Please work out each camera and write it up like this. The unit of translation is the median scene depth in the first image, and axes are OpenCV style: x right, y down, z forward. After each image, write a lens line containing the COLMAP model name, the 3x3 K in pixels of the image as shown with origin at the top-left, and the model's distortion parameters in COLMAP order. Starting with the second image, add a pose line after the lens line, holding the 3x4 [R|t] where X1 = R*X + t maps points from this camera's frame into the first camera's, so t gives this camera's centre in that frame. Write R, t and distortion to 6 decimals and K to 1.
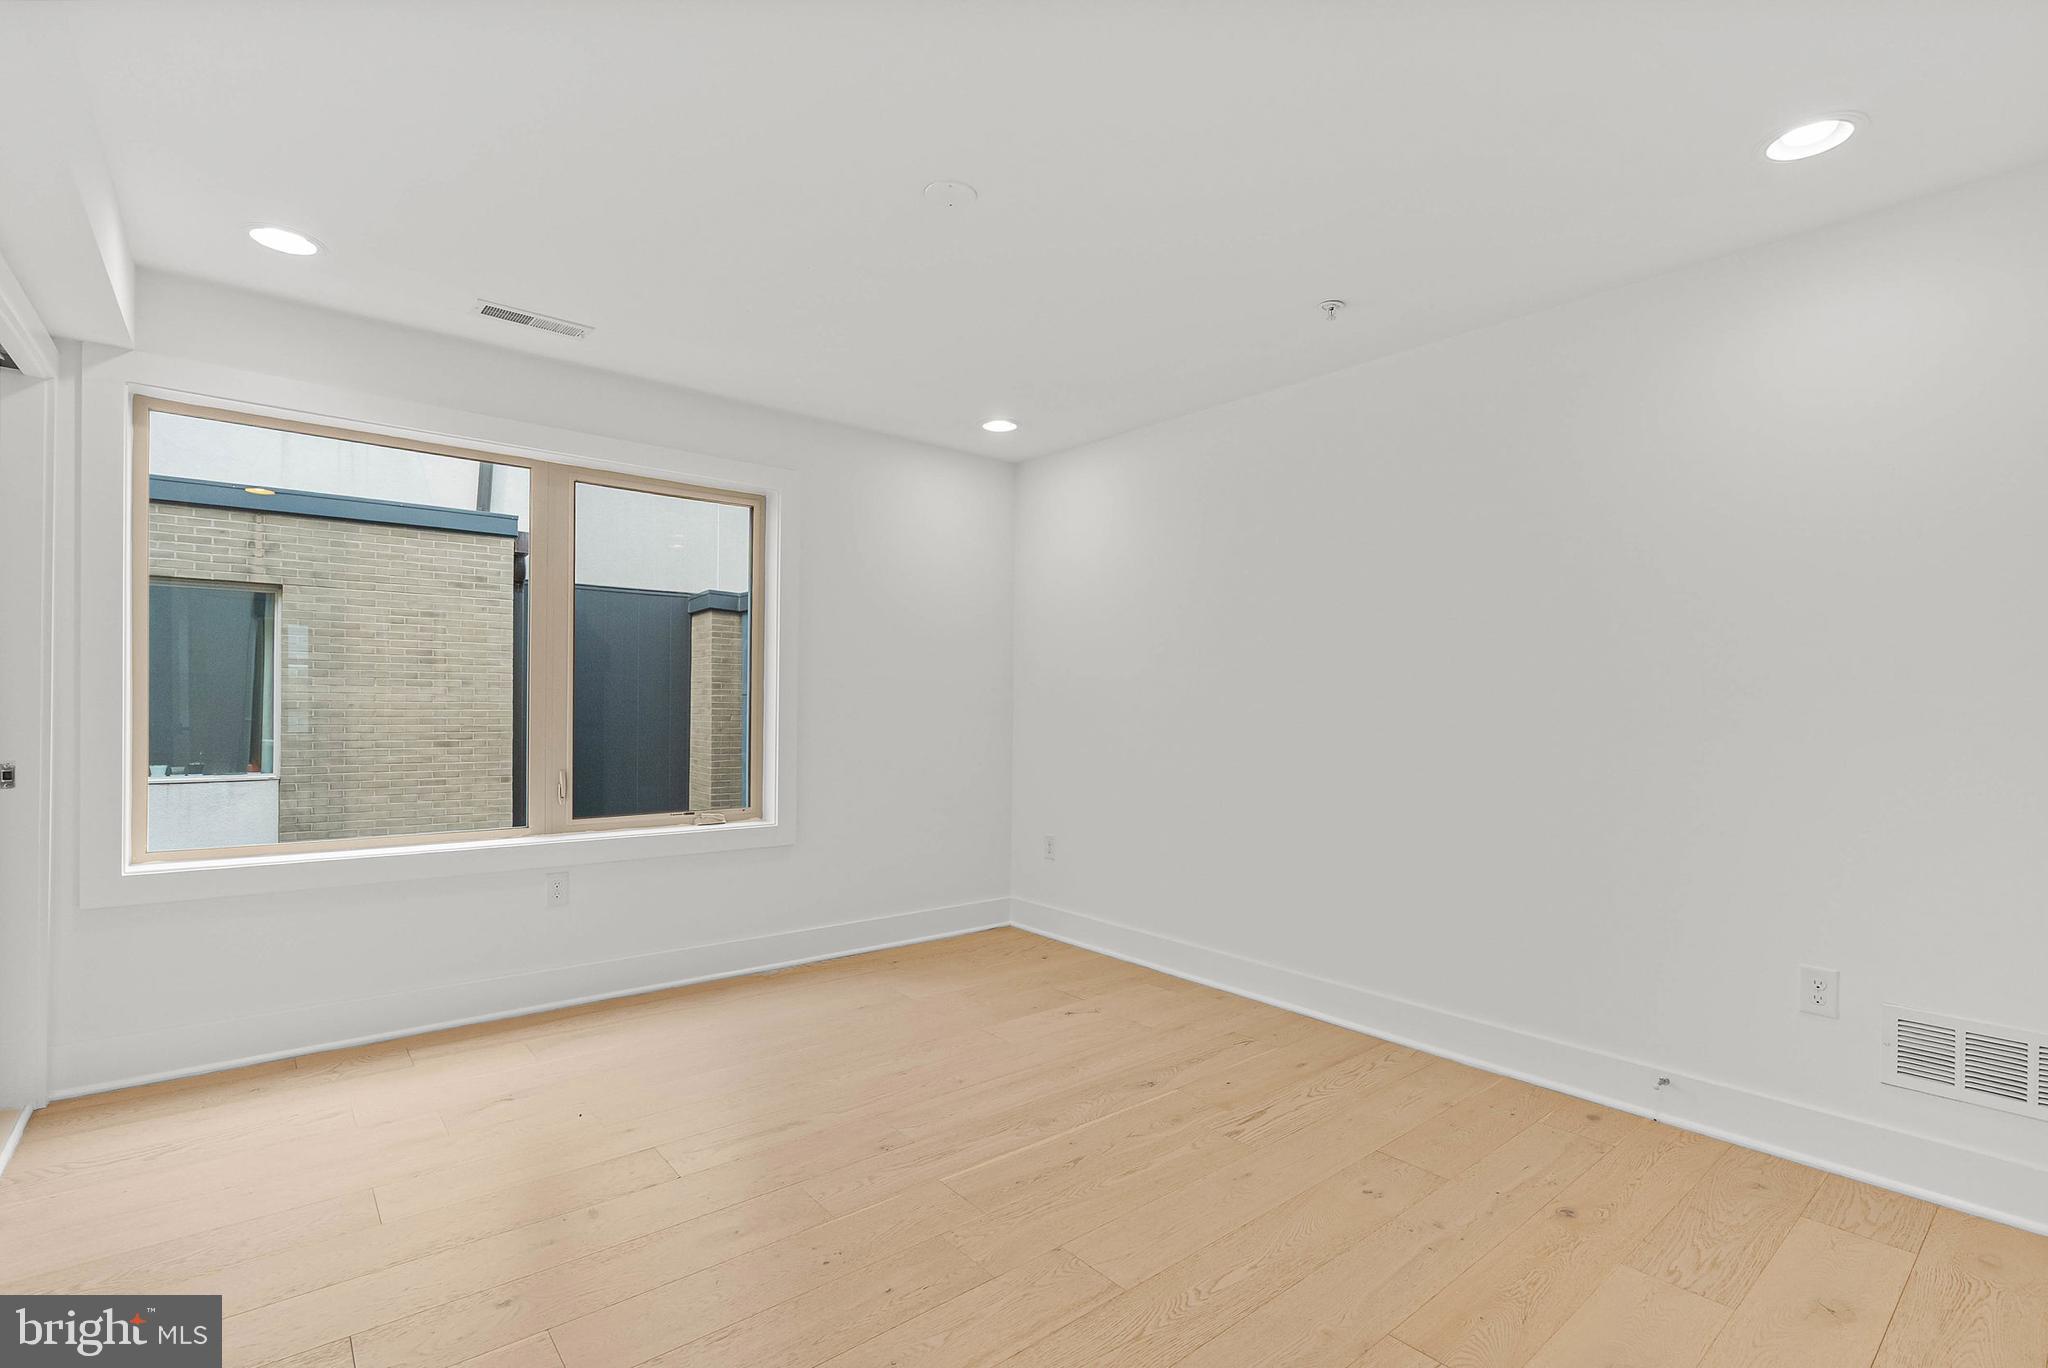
lens RADIAL K [[936.2, 0, 1018.4], [0, 936.2, 699.7], [0, 0, 1]] dist [-0.001854, -0.000481]
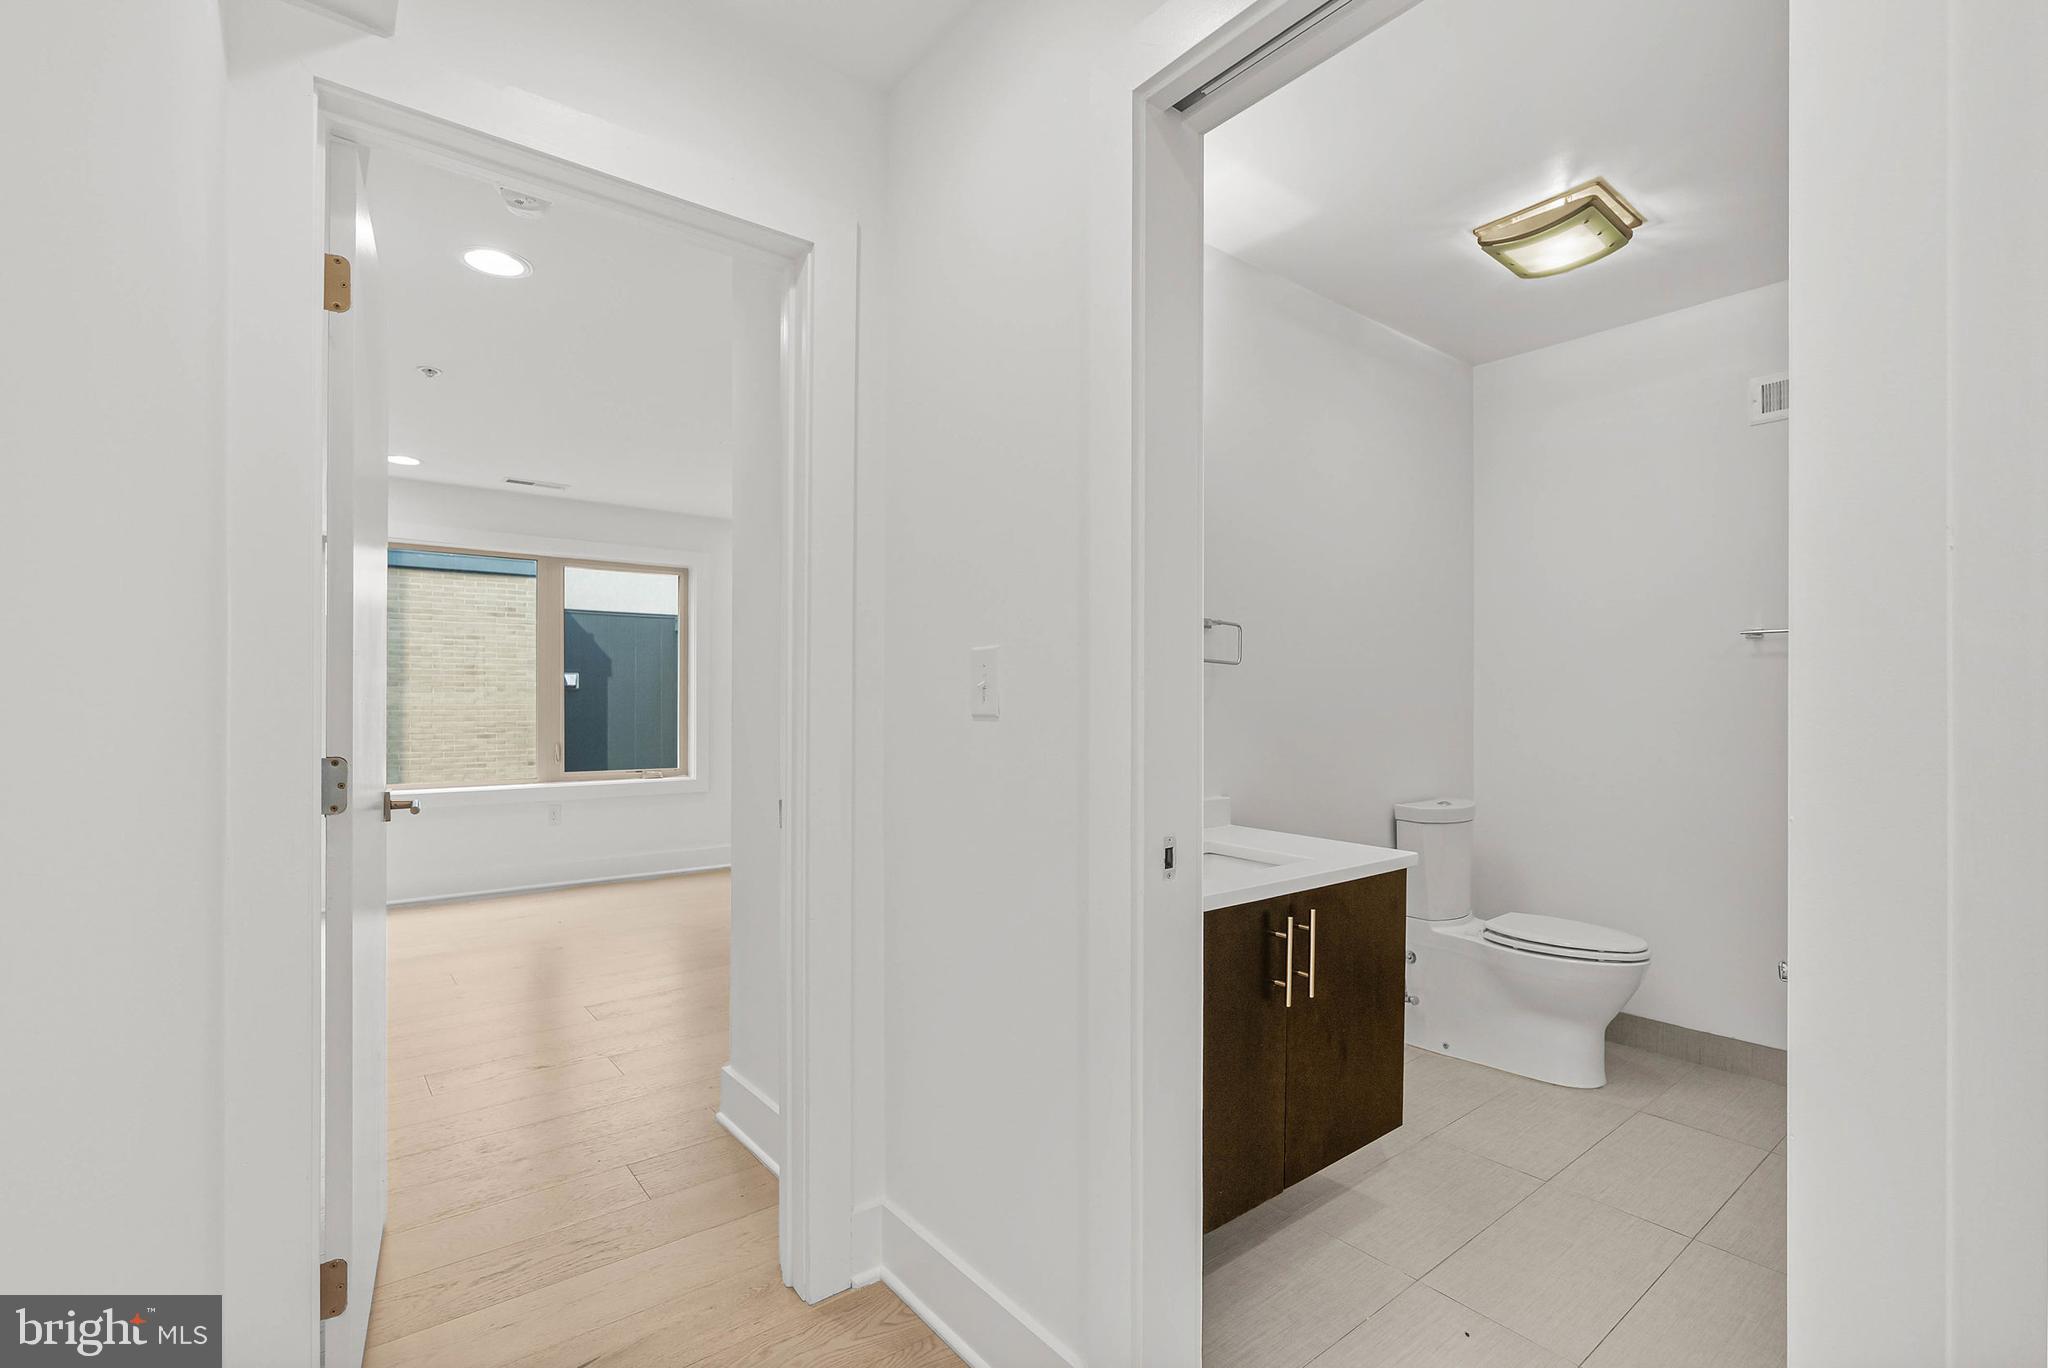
lens RADIAL K [[936.2, 0, 1026.9], [0, 936.2, 691.9], [0, 0, 1]] dist [-0.001854, -0.000481]
pose [[0.999713, -0.009503, -0.021990, 0.178815], [0.009322, 0.999922, -0.008345, 0.003547], [0.022068, 0.008138, 0.999723, -0.299217]]
